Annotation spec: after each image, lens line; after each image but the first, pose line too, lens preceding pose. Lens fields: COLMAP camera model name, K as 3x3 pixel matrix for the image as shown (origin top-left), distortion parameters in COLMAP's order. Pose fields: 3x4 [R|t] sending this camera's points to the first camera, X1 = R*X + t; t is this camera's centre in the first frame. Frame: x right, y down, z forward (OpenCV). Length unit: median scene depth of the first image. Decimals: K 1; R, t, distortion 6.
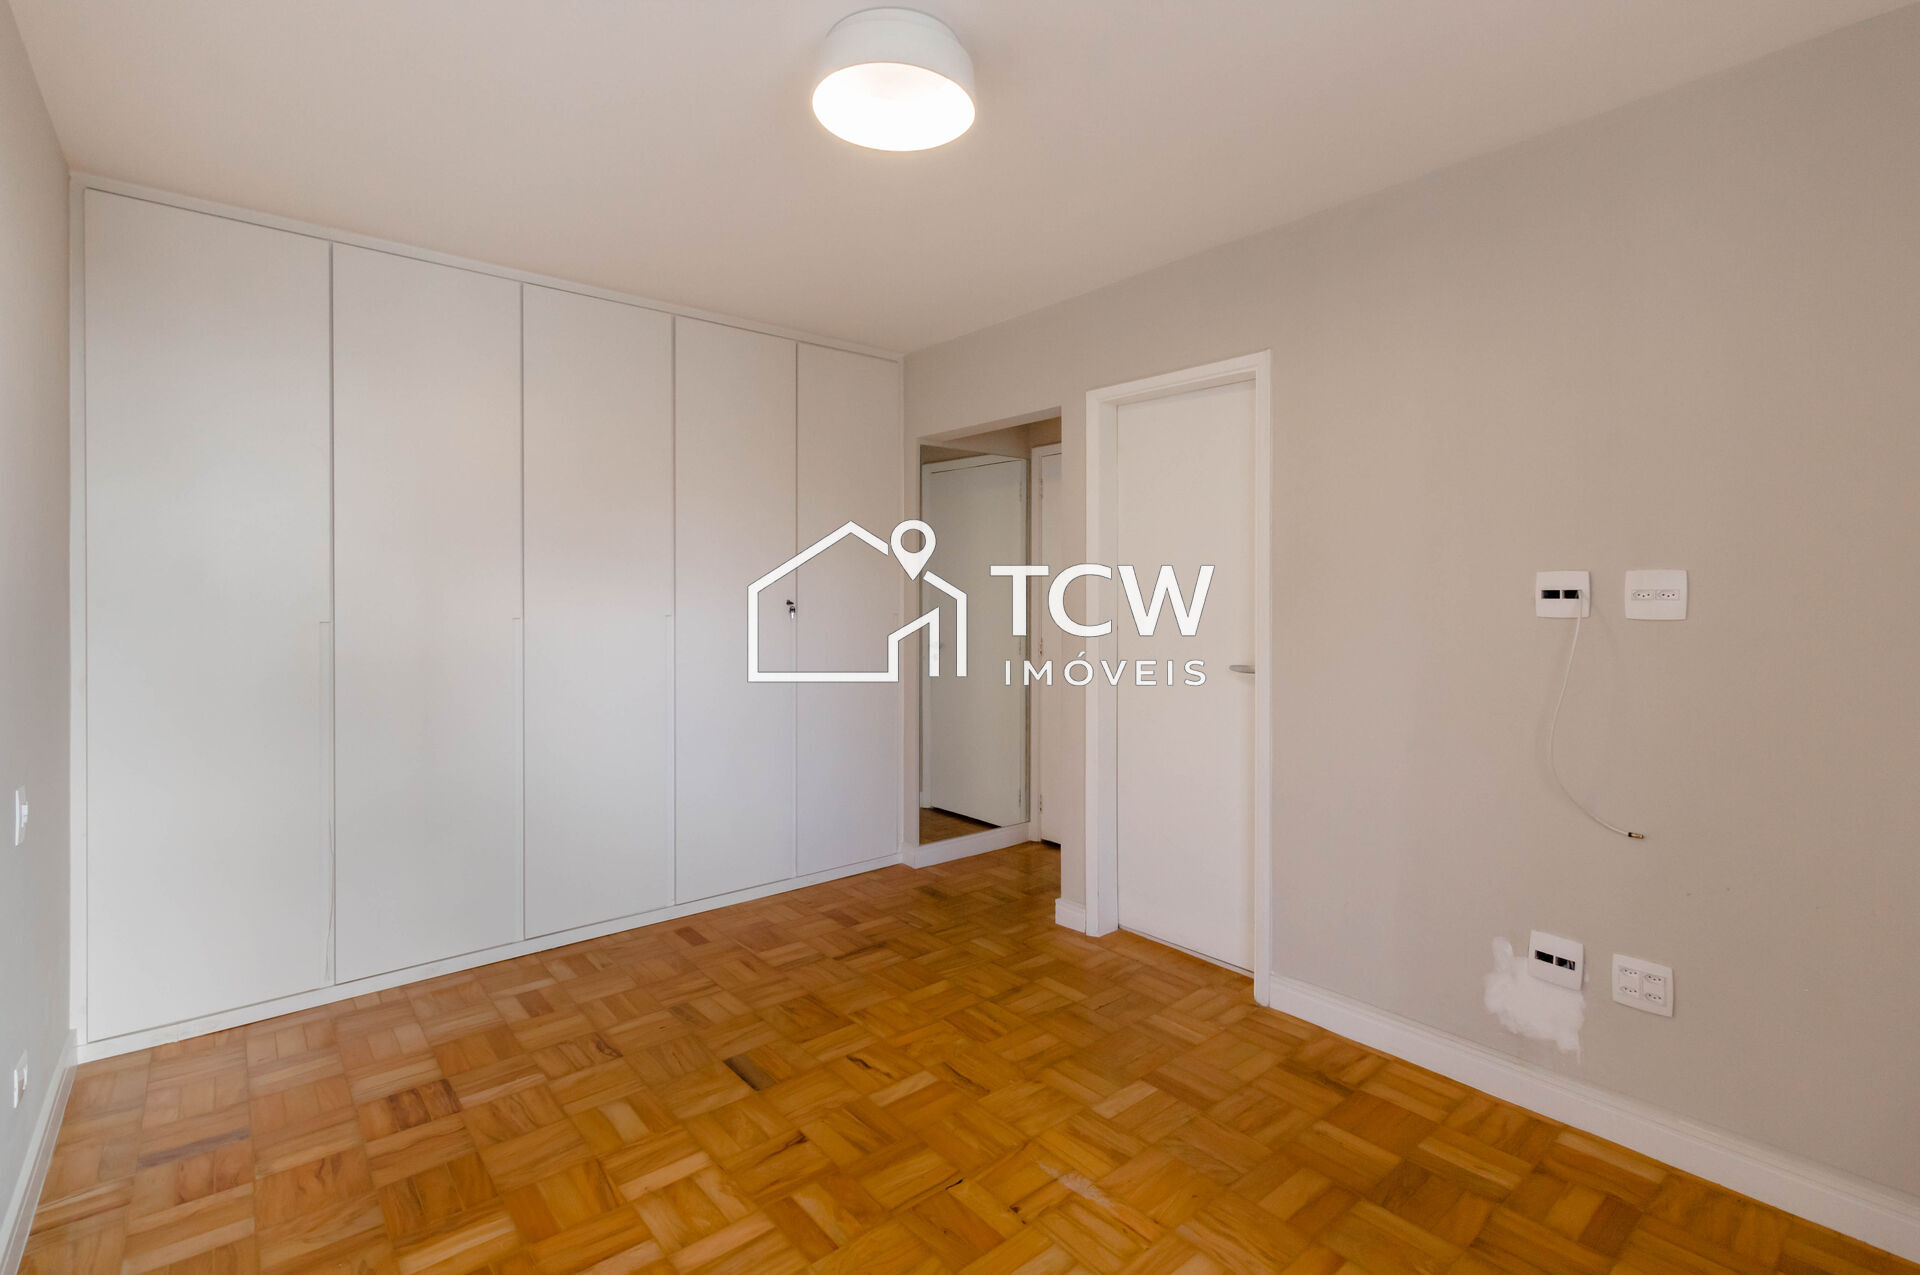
lens RADIAL K [[884.7, 0, 956.1], [0, 884.7, 593.3], [0, 0, 1]] dist [-0.001466, -0.000060]
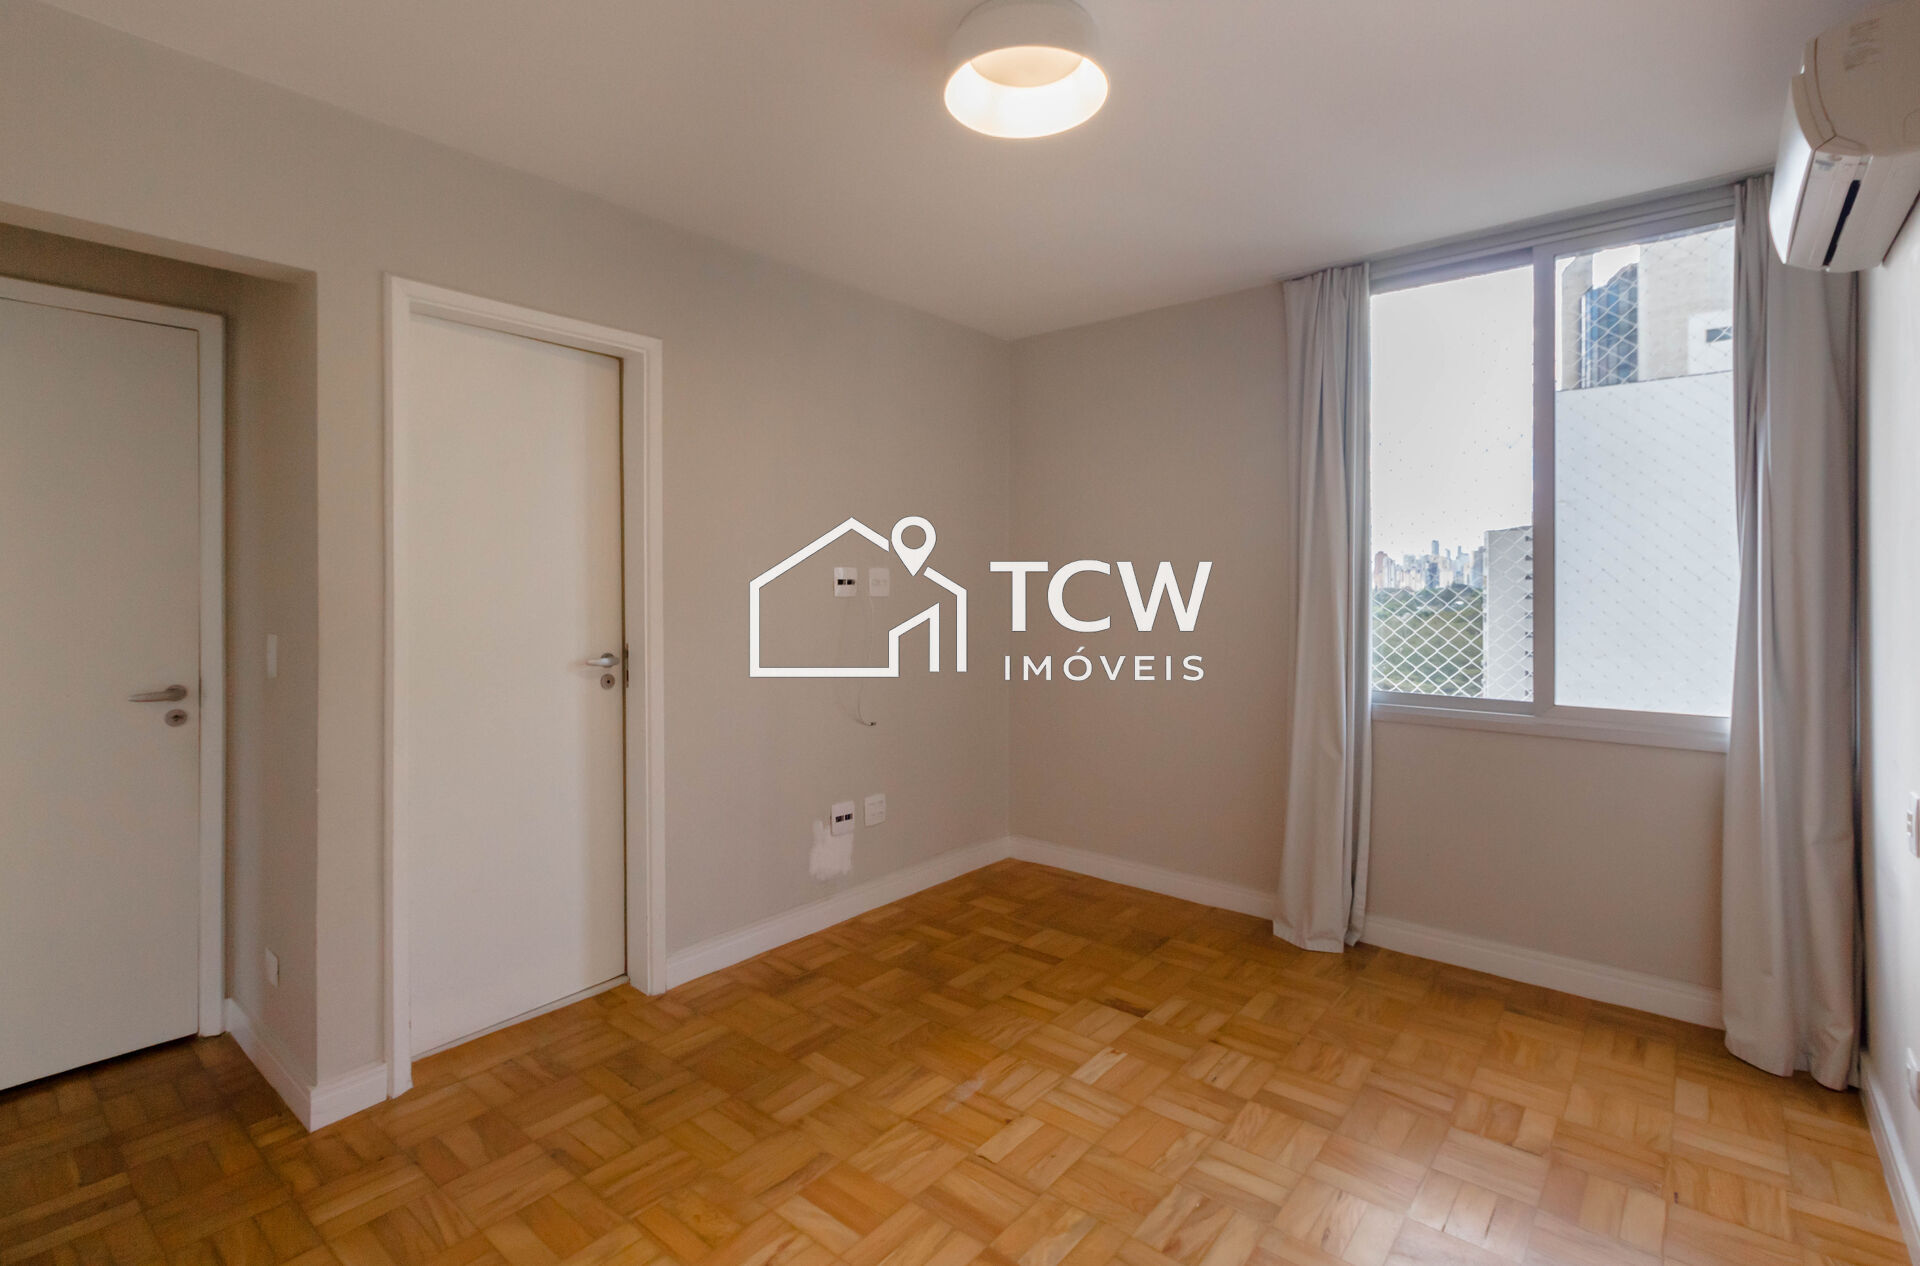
lens RADIAL K [[899.3, 0, 959.0], [0, 899.3, 581.9], [0, 0, 1]] dist [0.002479, -0.000513]
pose [[-0.185465, -0.002089, 0.982649, -0.886200], [-0.001702, 0.999997, 0.001805, -0.002400], [-0.982649, -0.001338, -0.185468, 1.065185]]
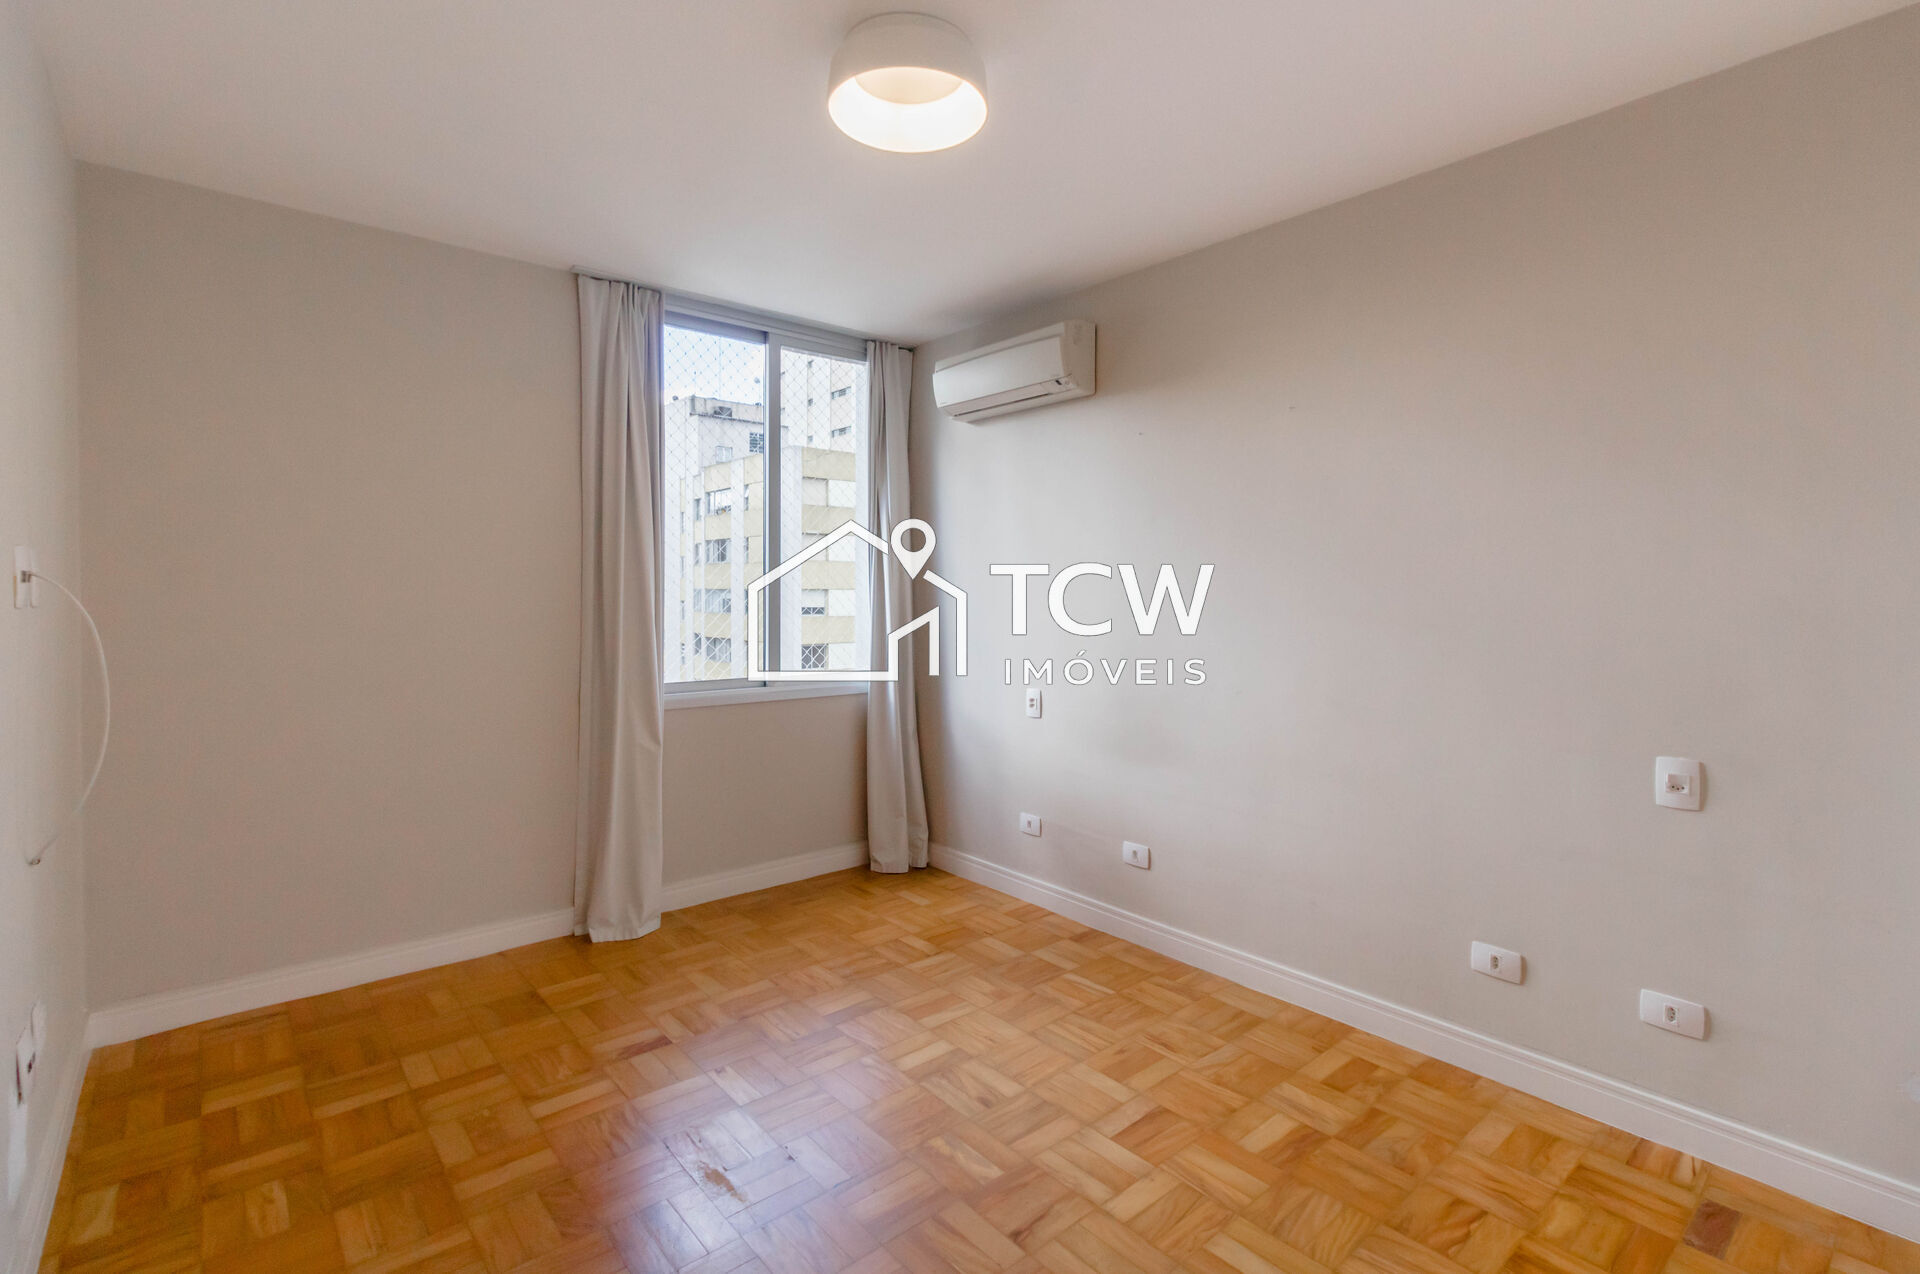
lens RADIAL K [[890.4, 0, 965.7], [0, 890.4, 603.2], [0, 0, 1]] dist [0.002456, -0.000123]
pose [[-0.999637, -0.007474, -0.025870, -0.094189], [-0.007776, 0.999902, 0.011603, 0.008094], [0.025780, 0.011800, -0.999598, 1.729751]]
